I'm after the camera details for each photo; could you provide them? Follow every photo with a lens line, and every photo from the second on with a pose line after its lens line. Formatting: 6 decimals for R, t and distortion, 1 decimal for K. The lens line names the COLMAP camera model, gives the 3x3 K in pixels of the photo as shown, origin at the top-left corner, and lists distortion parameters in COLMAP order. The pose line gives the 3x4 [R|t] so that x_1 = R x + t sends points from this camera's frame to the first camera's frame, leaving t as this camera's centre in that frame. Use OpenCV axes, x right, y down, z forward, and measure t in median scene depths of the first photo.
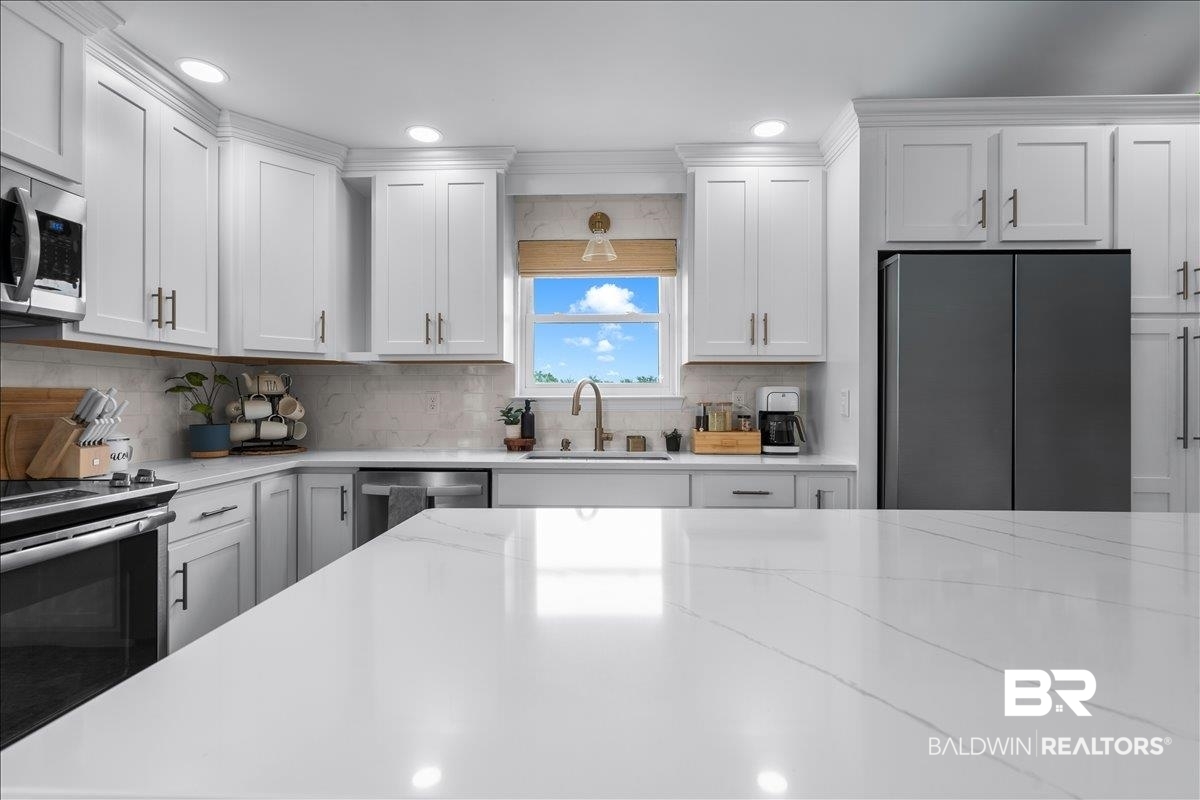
lens RADIAL K [[547.3, 0, 595.3], [0, 547.3, 396.9], [0, 0, 1]] dist [-0.003153, 0.000893]
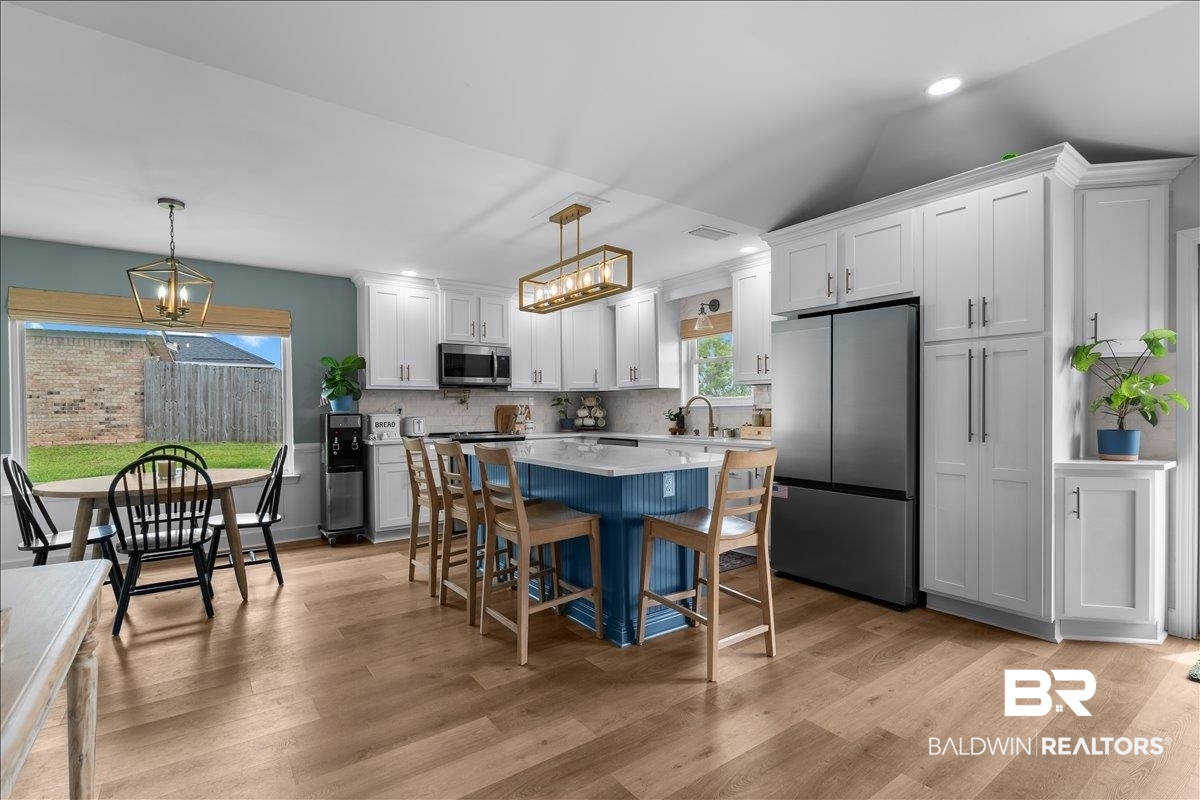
lens RADIAL K [[555.9, 0, 588.6], [0, 555.9, 409.6], [0, 0, 1]] dist [-0.002108, 0.000011]
pose [[0.614558, -0.004520, -0.788859, 1.258834], [0.012795, 0.999909, 0.004238, -0.000208], [0.788768, -0.012698, 0.614560, -0.435958]]
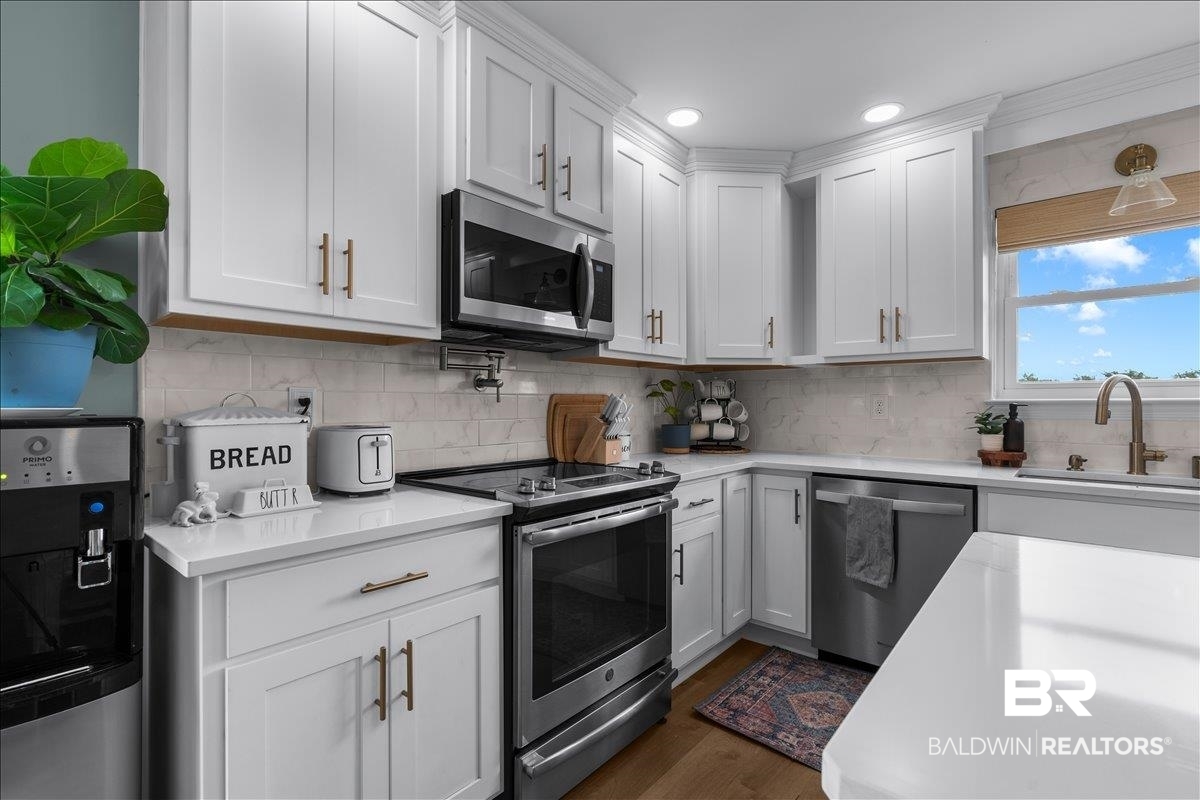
lens RADIAL K [[544.7, 0, 593.8], [0, 544.7, 401.1], [0, 0, 1]] dist [-0.001427, 0.000473]
pose [[0.783023, -0.002107, -0.621990, -0.116513], [0.002023, 0.999998, -0.000841, 0.000910], [0.621990, -0.000600, 0.783025, -0.011460]]
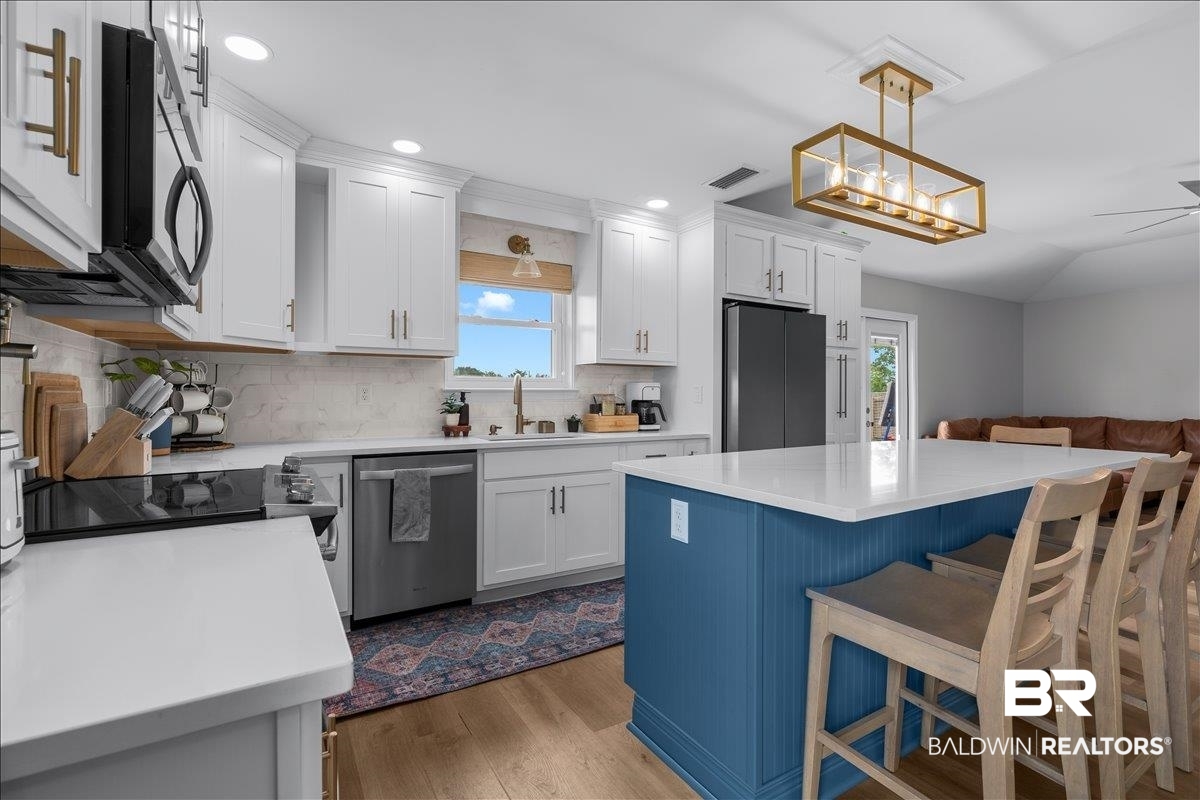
lens RADIAL K [[547.3, 0, 595.3], [0, 547.3, 396.9], [0, 0, 1]] dist [-0.003153, 0.000893]
pose [[0.838102, -0.001666, 0.545511, -0.550559], [-0.004391, 0.999942, 0.009800, 0.004616], [-0.545496, -0.010608, 0.838046, -0.110980]]
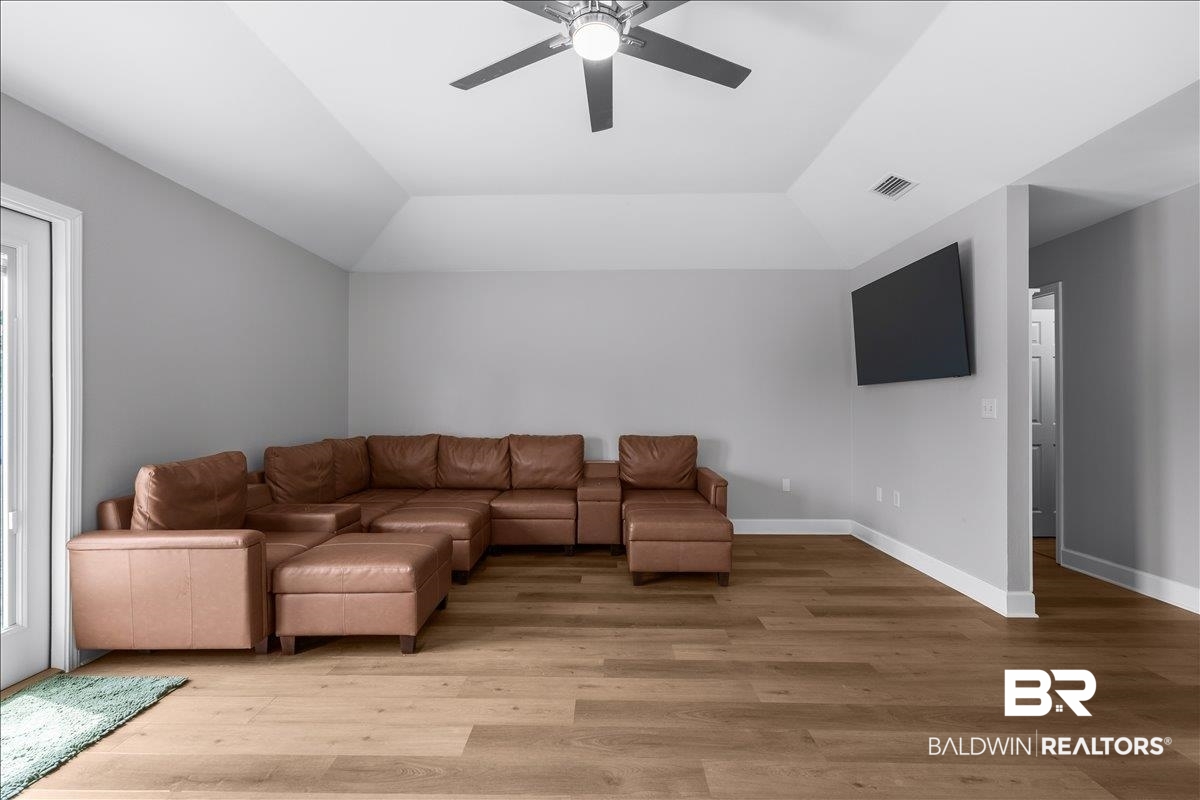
lens RADIAL K [[544.7, 0, 593.8], [0, 544.7, 401.1], [0, 0, 1]] dist [-0.001427, 0.000473]
pose [[-0.019323, 0.004589, 0.999803, 0.833056], [-0.009270, 0.999946, -0.004769, 0.000230], [-0.999770, -0.009360, -0.019279, 0.196934]]
